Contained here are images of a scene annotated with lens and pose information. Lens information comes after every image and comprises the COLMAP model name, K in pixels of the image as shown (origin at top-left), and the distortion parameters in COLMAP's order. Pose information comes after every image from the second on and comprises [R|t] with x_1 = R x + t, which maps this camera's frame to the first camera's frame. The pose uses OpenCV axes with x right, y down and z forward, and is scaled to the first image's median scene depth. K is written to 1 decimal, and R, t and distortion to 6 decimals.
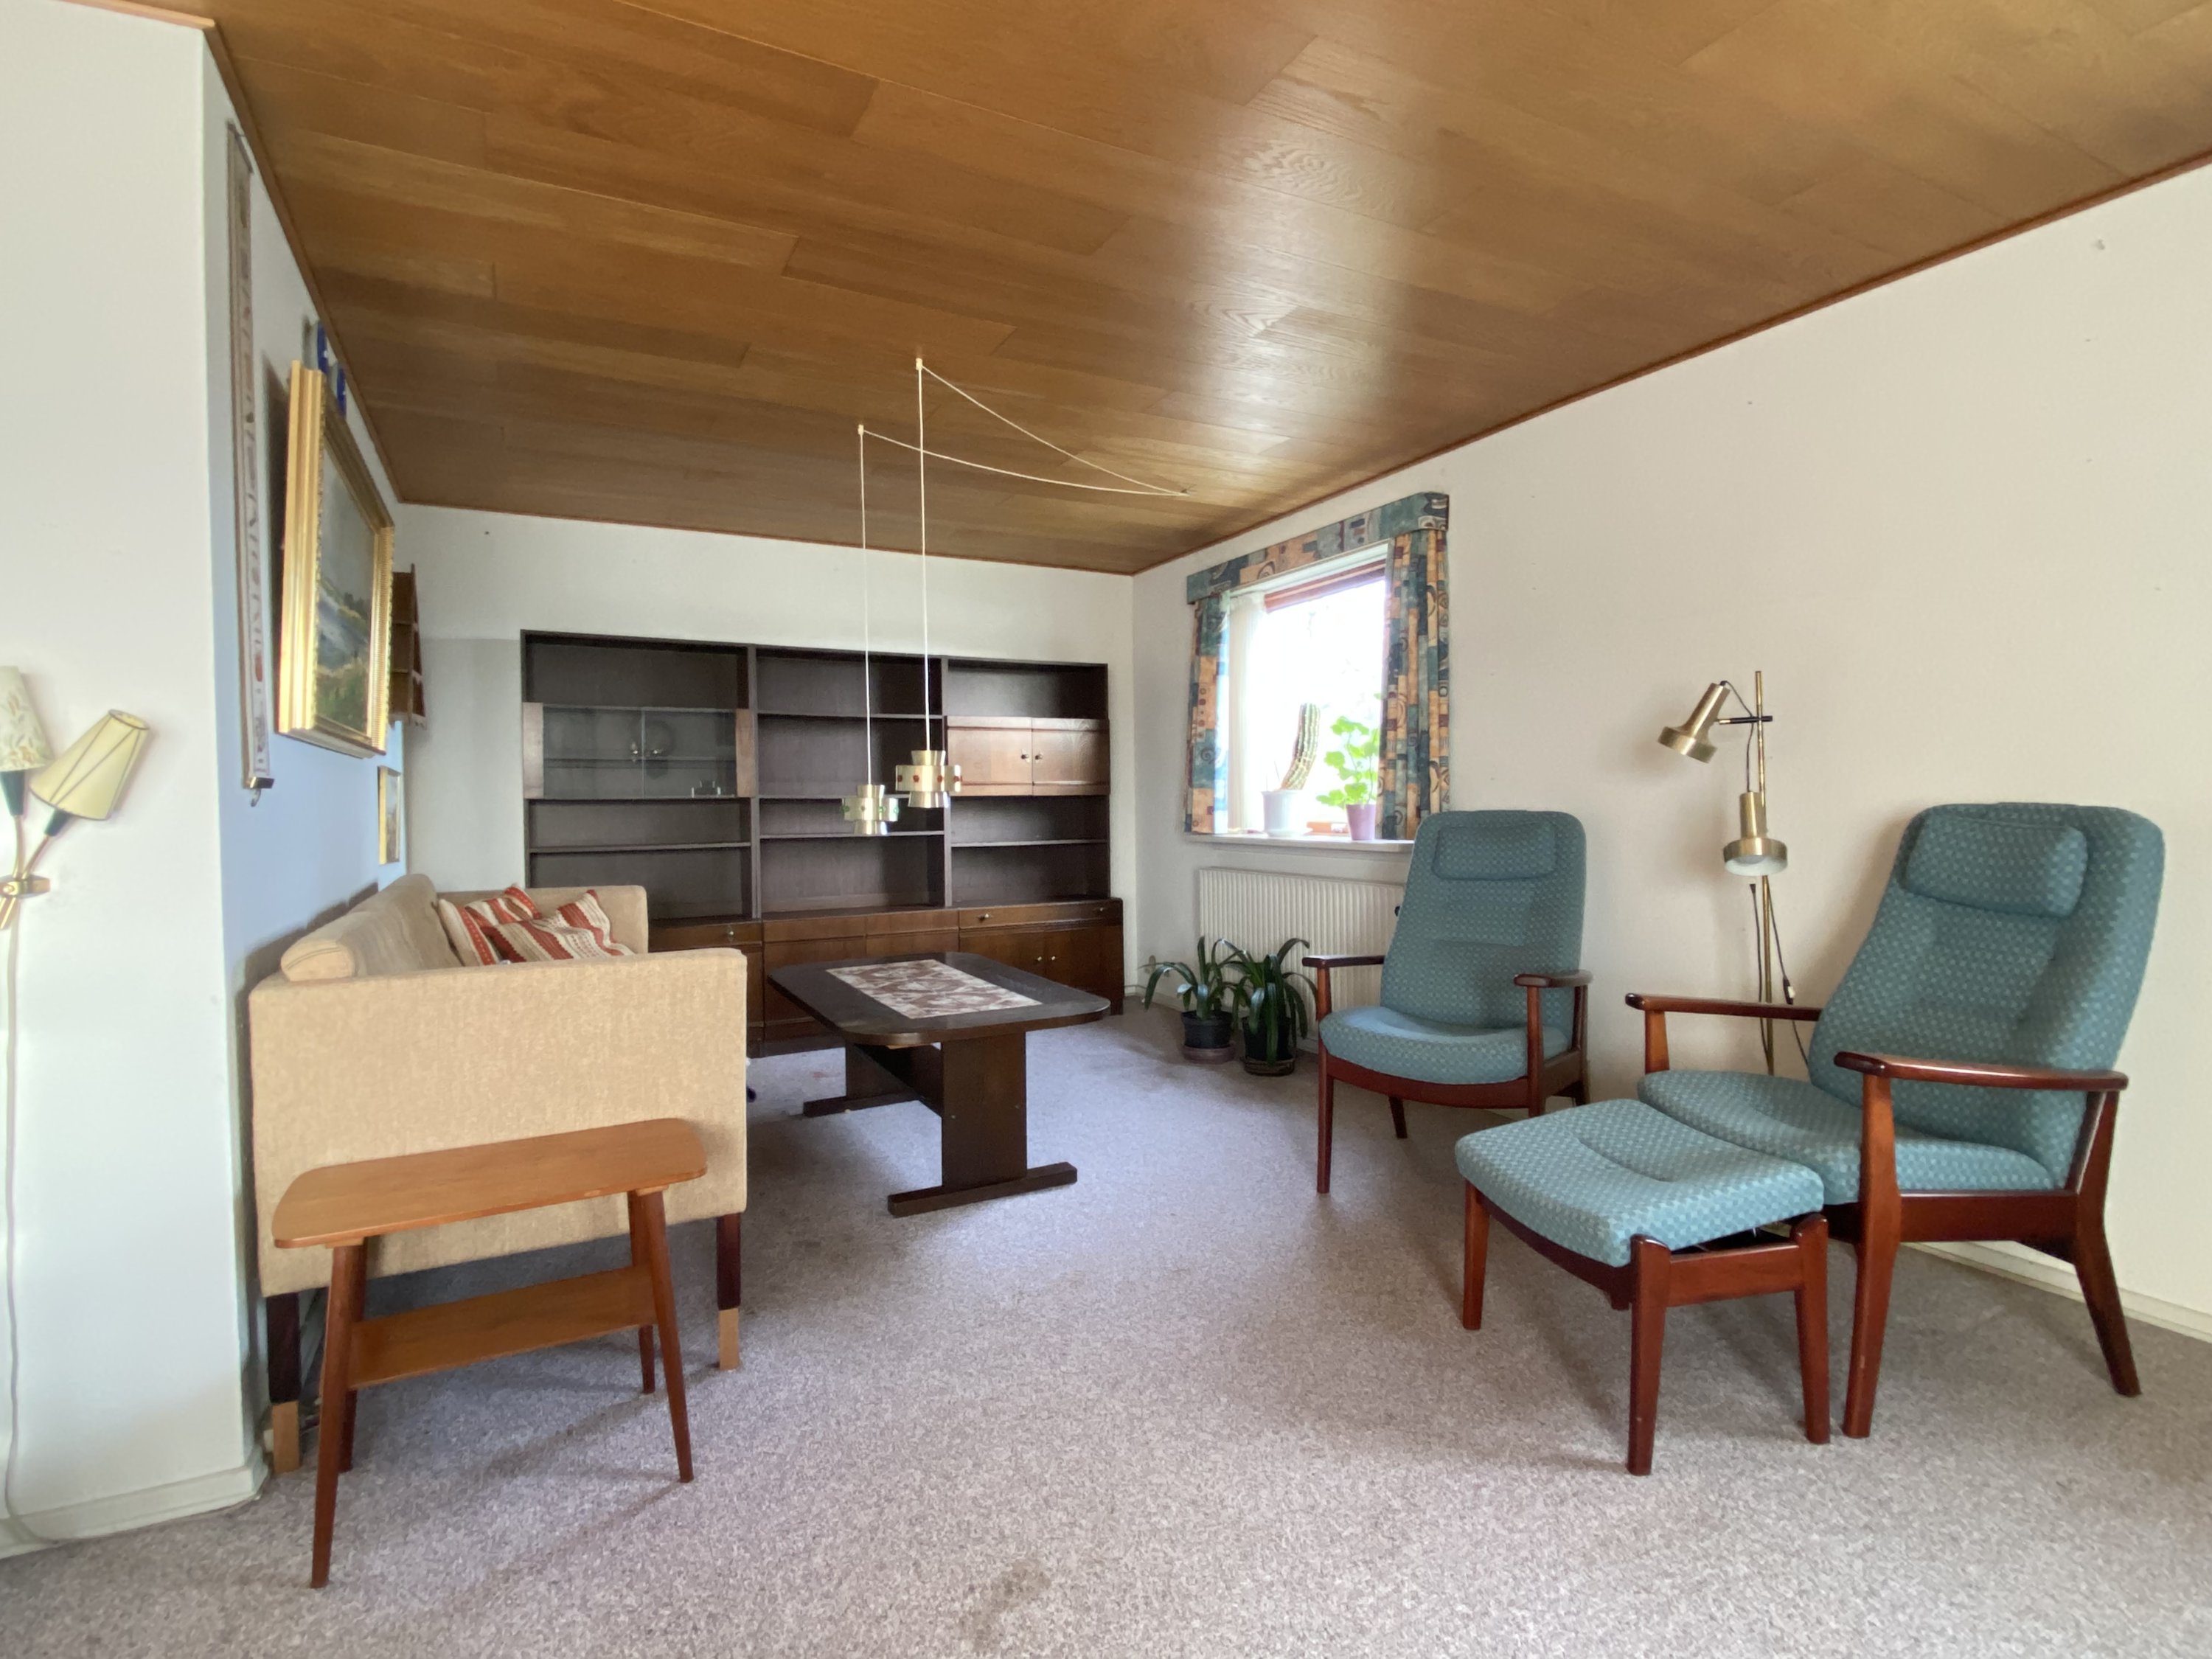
lens RADIAL K [[1096.4, 0, 1106.0], [0, 1096.4, 829.5], [0, 0, 1]] dist [0.000823, 0.000018]
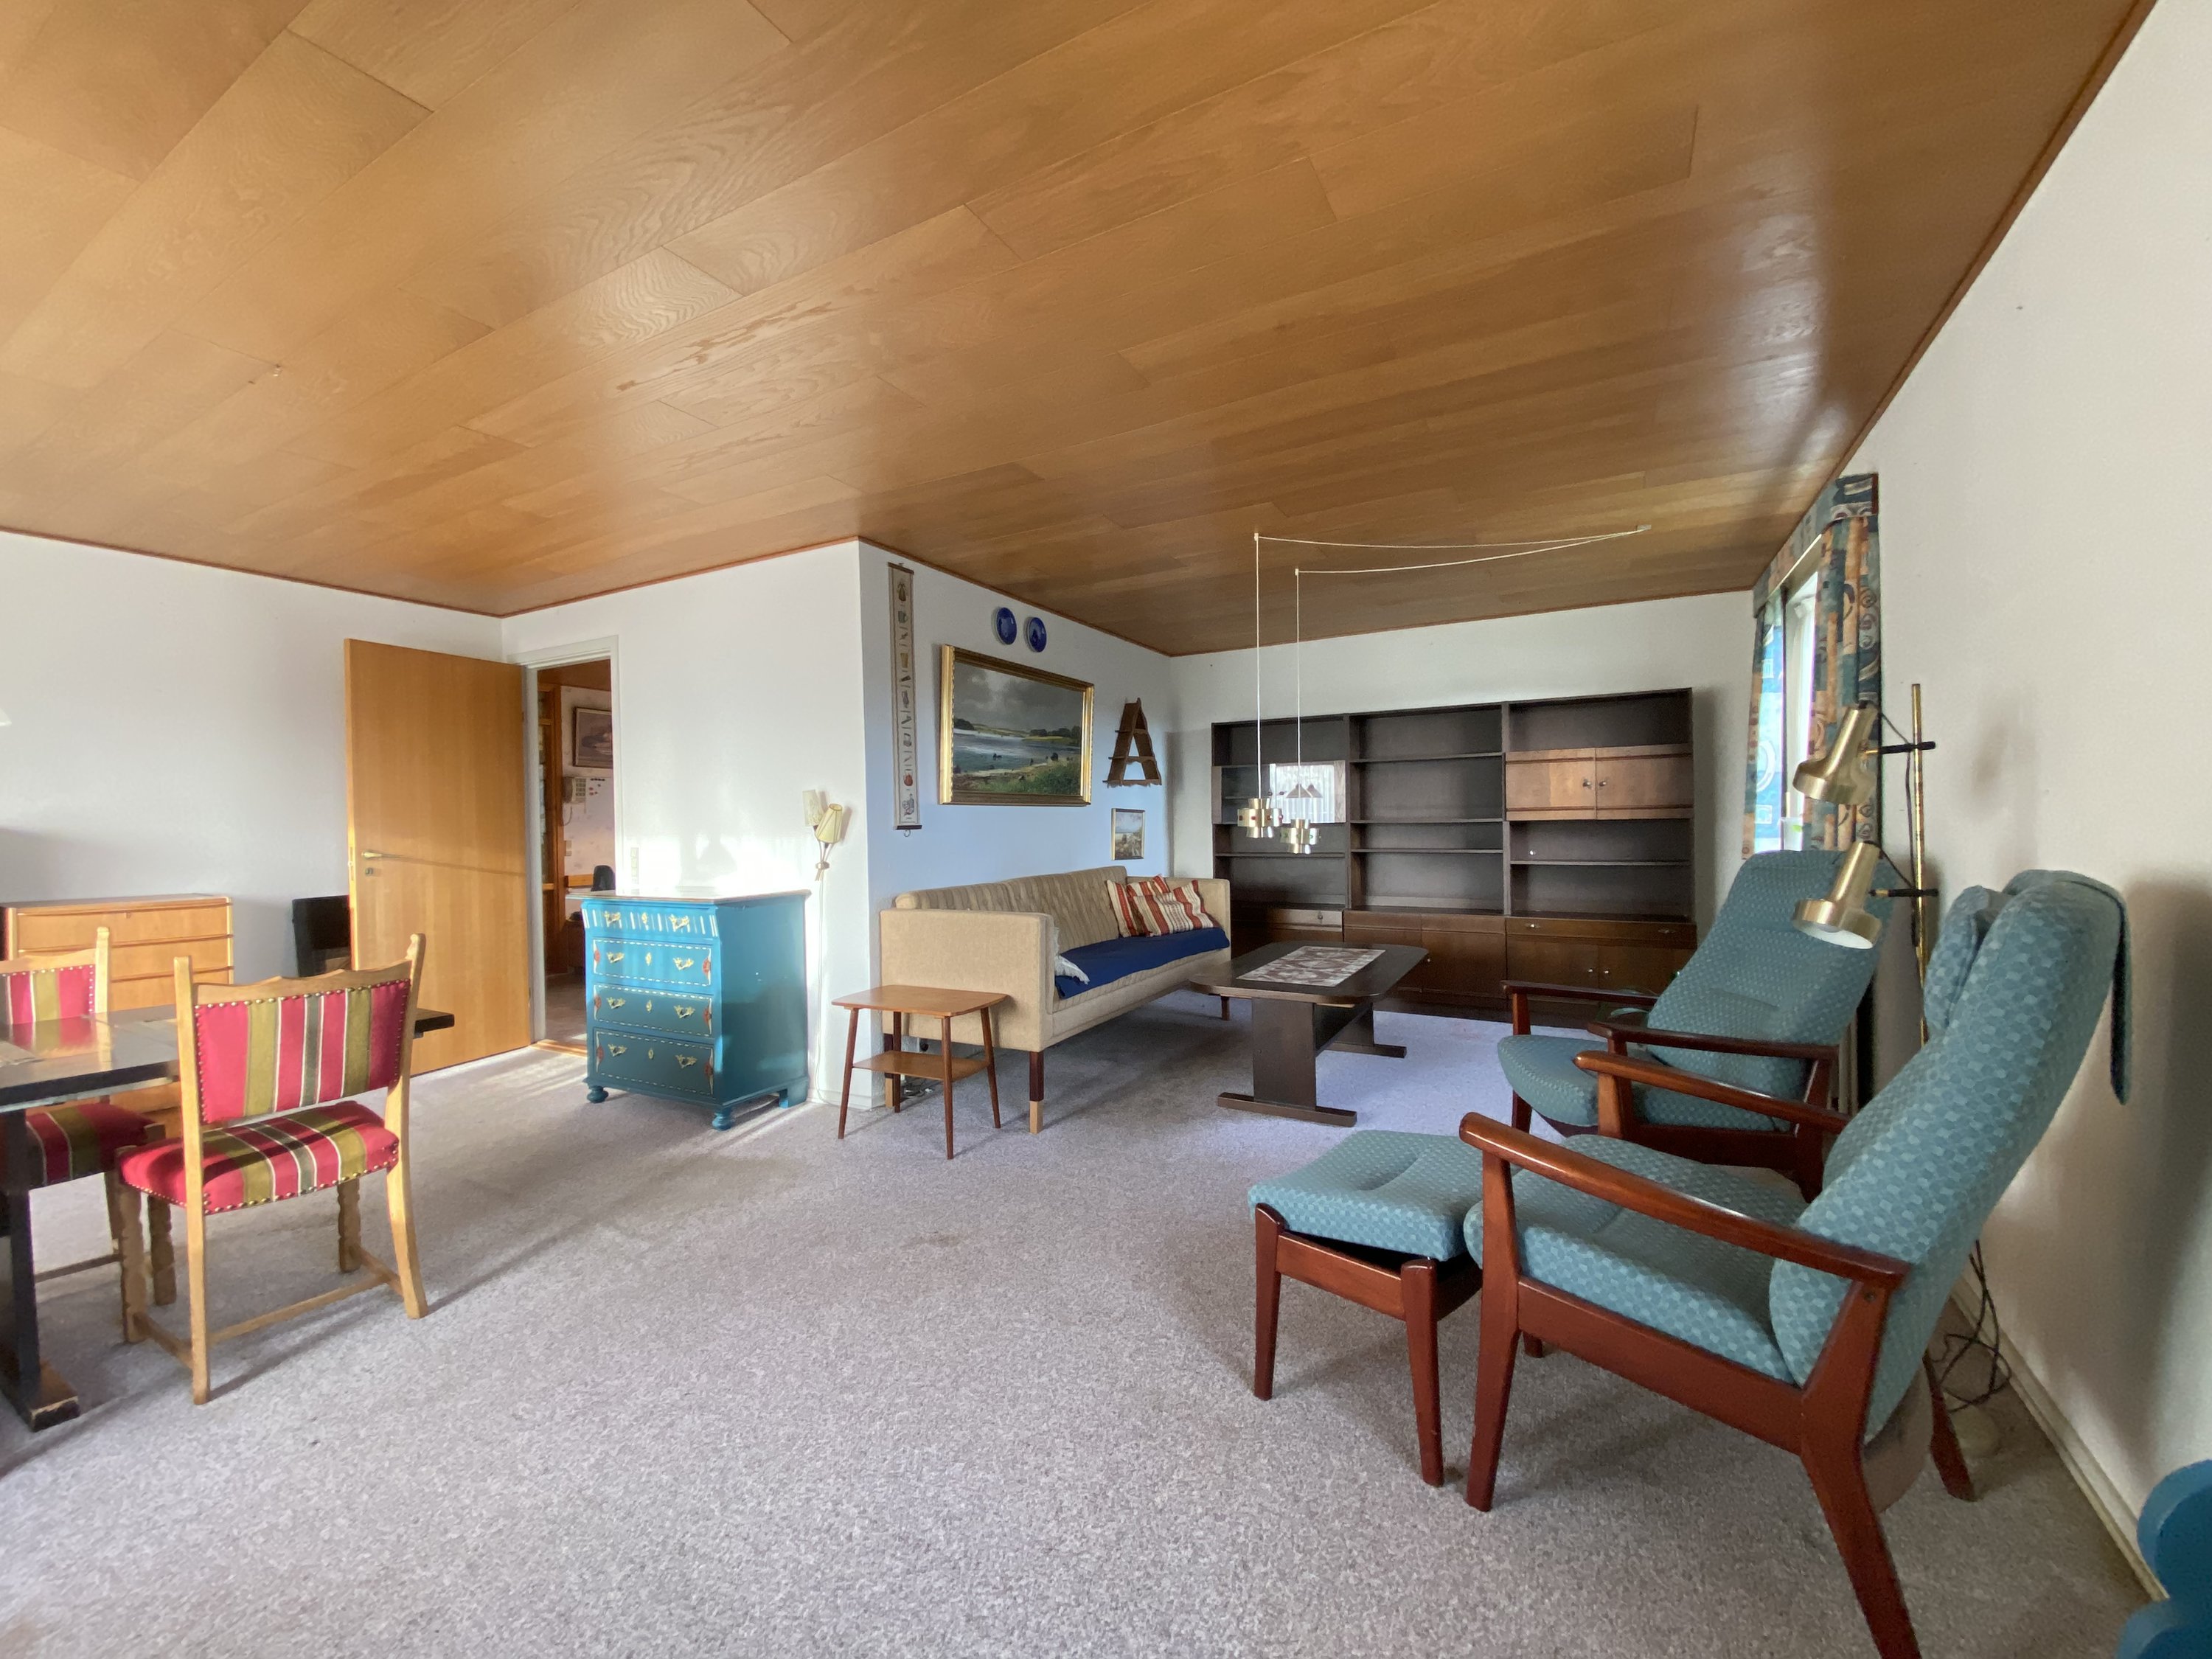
lens RADIAL K [[898.7, 0, 1099.6], [0, 898.7, 823.3], [0, 0, 1]] dist [0.023577, -0.020638]
pose [[0.546207, 0.006694, -0.837623, 0.809617], [-0.012973, 0.999916, -0.000469, -0.039598], [0.837550, 0.011123, 0.546248, 0.181500]]
